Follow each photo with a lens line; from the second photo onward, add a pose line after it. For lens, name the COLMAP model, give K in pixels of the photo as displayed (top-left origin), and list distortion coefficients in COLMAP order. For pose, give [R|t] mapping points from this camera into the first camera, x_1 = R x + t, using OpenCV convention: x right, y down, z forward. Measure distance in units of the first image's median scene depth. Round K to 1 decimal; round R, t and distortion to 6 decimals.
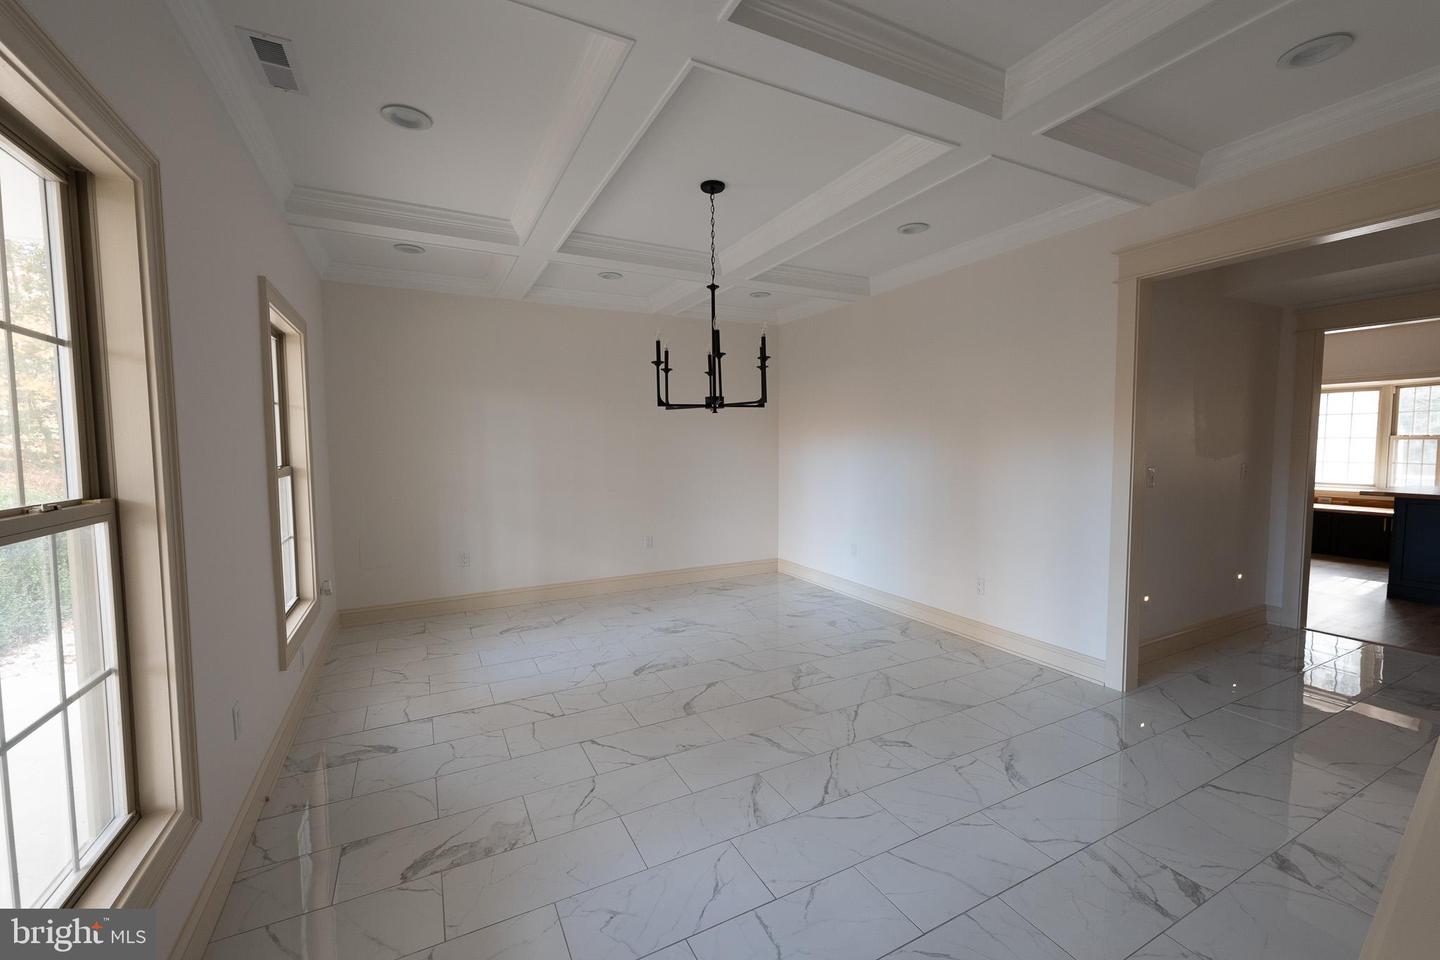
lens RADIAL K [[586.0, 0, 718.9], [0, 586.0, 470.6], [0, 0, 1]] dist [0.003503, -0.000649]
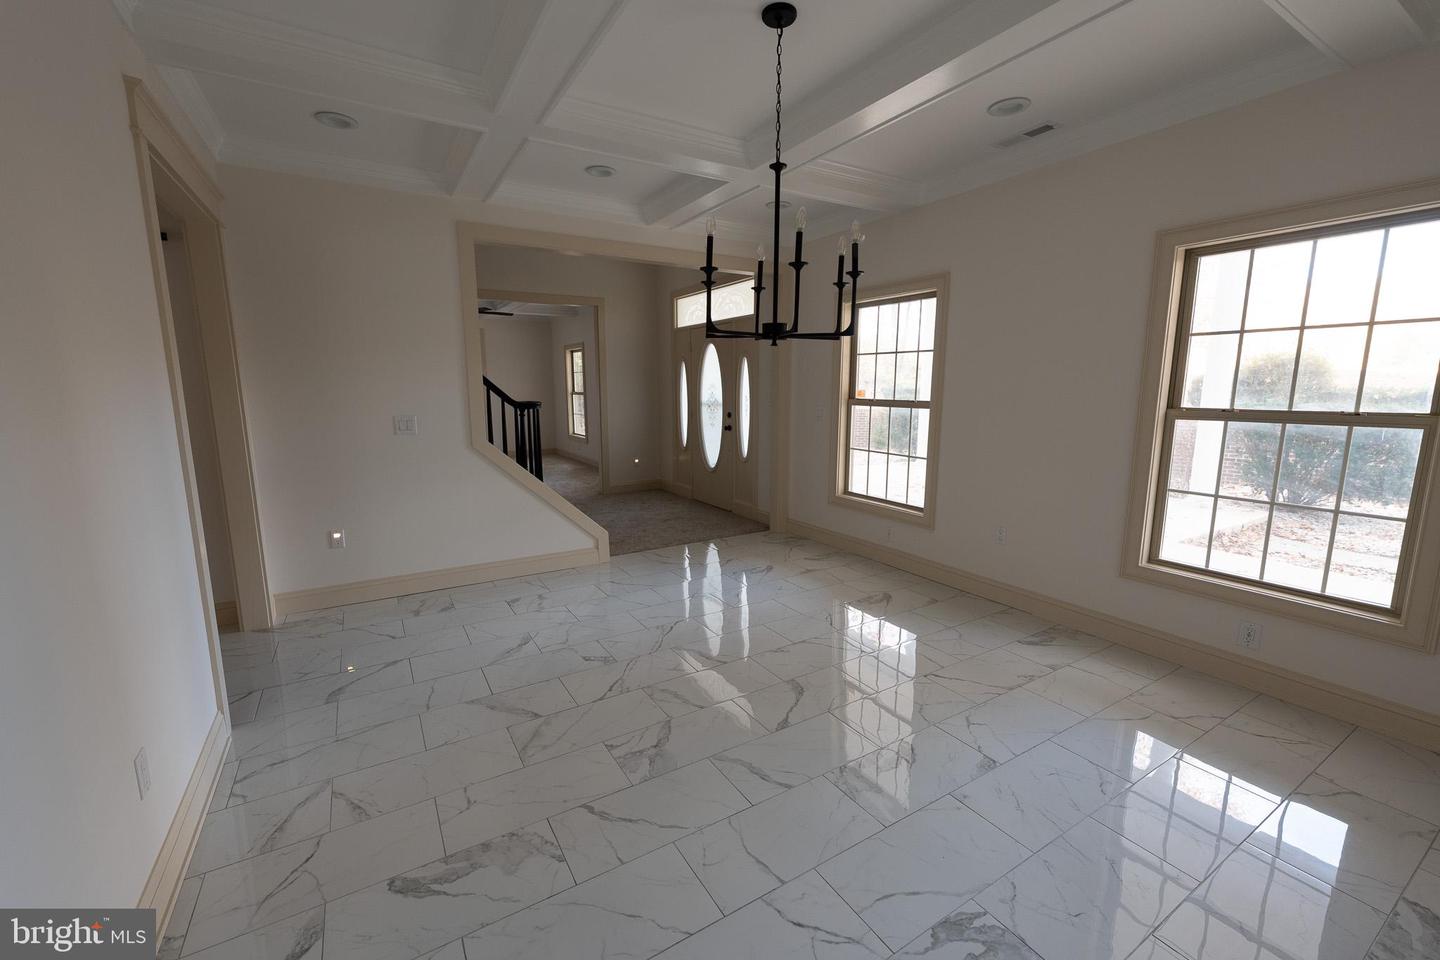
lens RADIAL K [[586.0, 0, 719.2], [0, 586.0, 481.3], [0, 0, 1]] dist [0.003503, -0.000649]
pose [[-0.997490, 0.021665, -0.067404, 0.102081], [0.006771, 0.976857, 0.213785, -0.078900], [0.070476, 0.212792, -0.974553, 1.542195]]
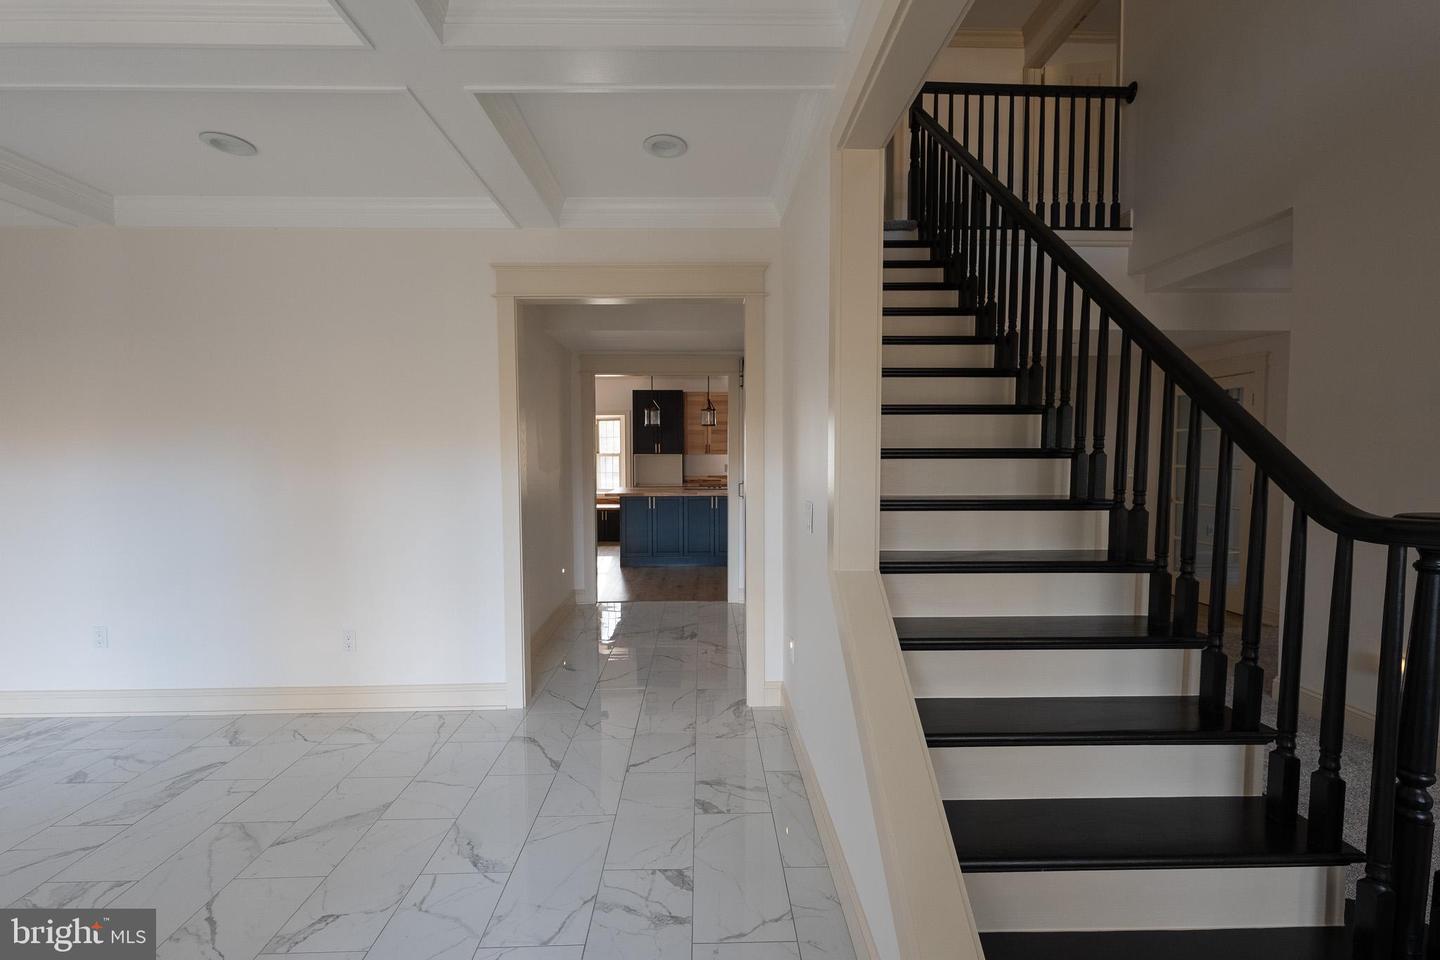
lens RADIAL K [[586.0, 0, 715.4], [0, 586.0, 477.5], [0, 0, 1]] dist [0.003503, -0.000649]
pose [[0.434911, -0.031694, 0.899916, -0.051797], [0.045493, 0.998878, 0.013194, -0.012067], [-0.899324, 0.035202, 0.435864, 0.232026]]
